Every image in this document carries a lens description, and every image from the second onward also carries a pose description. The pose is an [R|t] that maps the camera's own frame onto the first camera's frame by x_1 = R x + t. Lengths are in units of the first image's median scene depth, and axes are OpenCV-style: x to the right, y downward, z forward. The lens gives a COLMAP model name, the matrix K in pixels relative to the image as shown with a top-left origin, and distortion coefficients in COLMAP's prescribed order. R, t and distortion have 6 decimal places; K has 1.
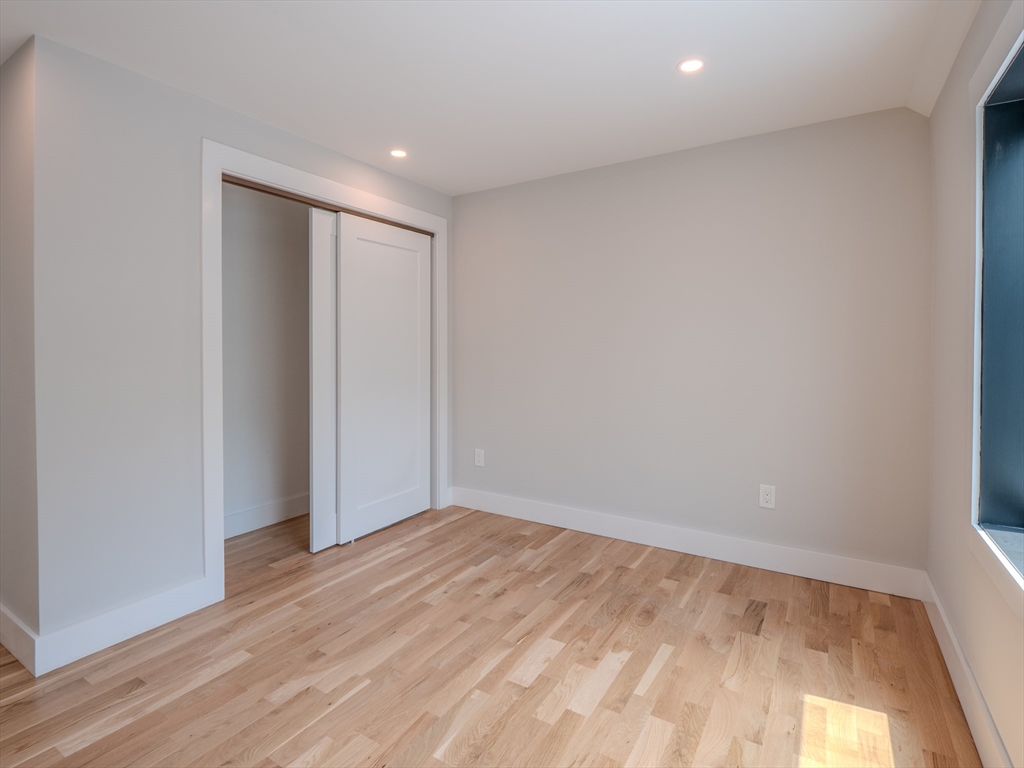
lens RADIAL K [[512.4, 0, 510.8], [0, 512.4, 380.2], [0, 0, 1]] dist [-0.005053, -0.003642]
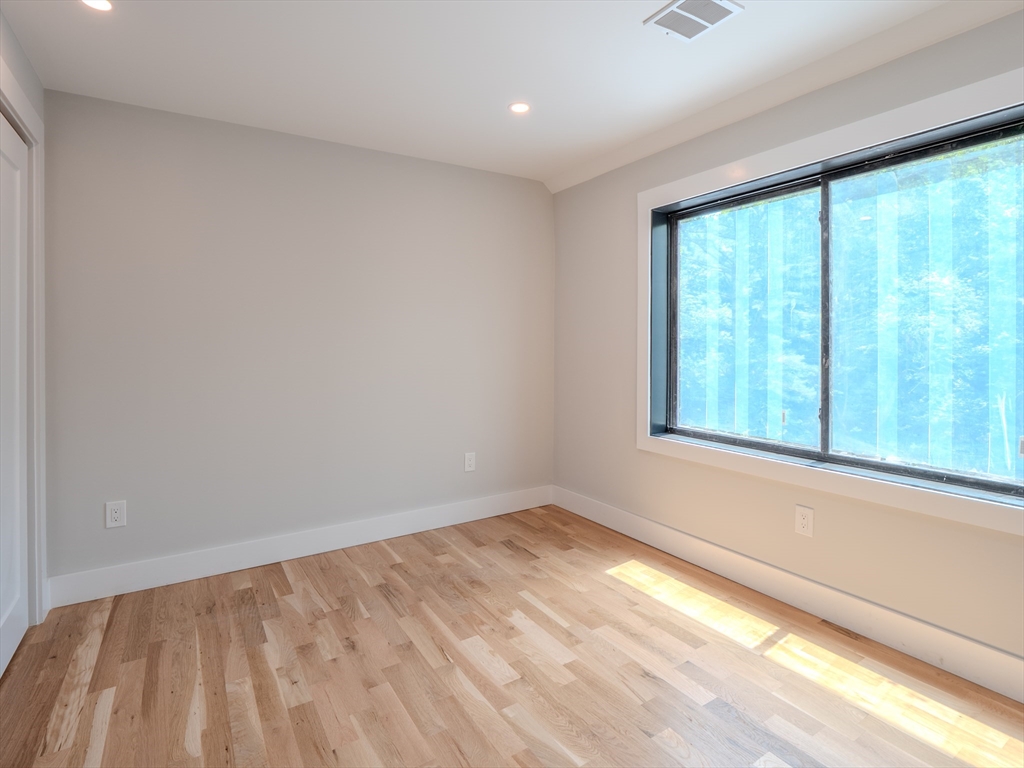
lens RADIAL K [[512.4, 0, 492.2], [0, 512.4, 337.1], [0, 0, 1]] dist [-0.005053, -0.003642]
pose [[0.459746, 0.002454, 0.888047, -0.656127], [0.066610, 0.997084, -0.037240, -0.031537], [-0.885549, 0.076274, 0.458242, 0.385470]]
